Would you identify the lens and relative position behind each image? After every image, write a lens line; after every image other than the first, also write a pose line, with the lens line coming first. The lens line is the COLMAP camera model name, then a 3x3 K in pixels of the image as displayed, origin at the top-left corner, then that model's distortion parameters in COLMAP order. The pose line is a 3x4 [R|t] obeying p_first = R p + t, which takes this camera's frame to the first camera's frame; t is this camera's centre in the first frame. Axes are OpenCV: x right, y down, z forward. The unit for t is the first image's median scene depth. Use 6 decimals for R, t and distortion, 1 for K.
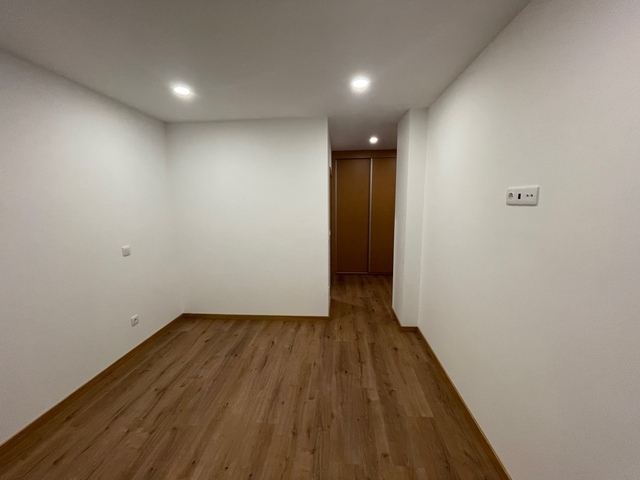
lens RADIAL K [[259.1, 0, 320.3], [0, 259.1, 238.0], [0, 0, 1]] dist [-0.003652, -0.000119]
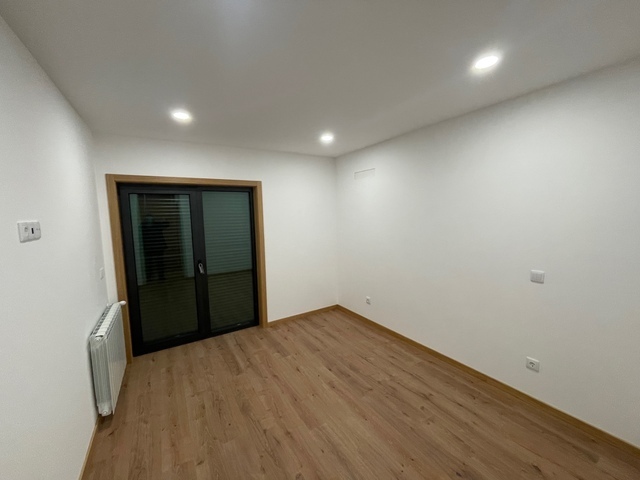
lens RADIAL K [[259.1, 0, 320.3], [0, 259.1, 238.0], [0, 0, 1]] dist [-0.003652, -0.000119]
pose [[-0.809718, 0.081532, -0.581128, 0.305120], [-0.051998, 0.976437, 0.209446, -0.246084], [0.584511, 0.199809, -0.786399, 1.502730]]
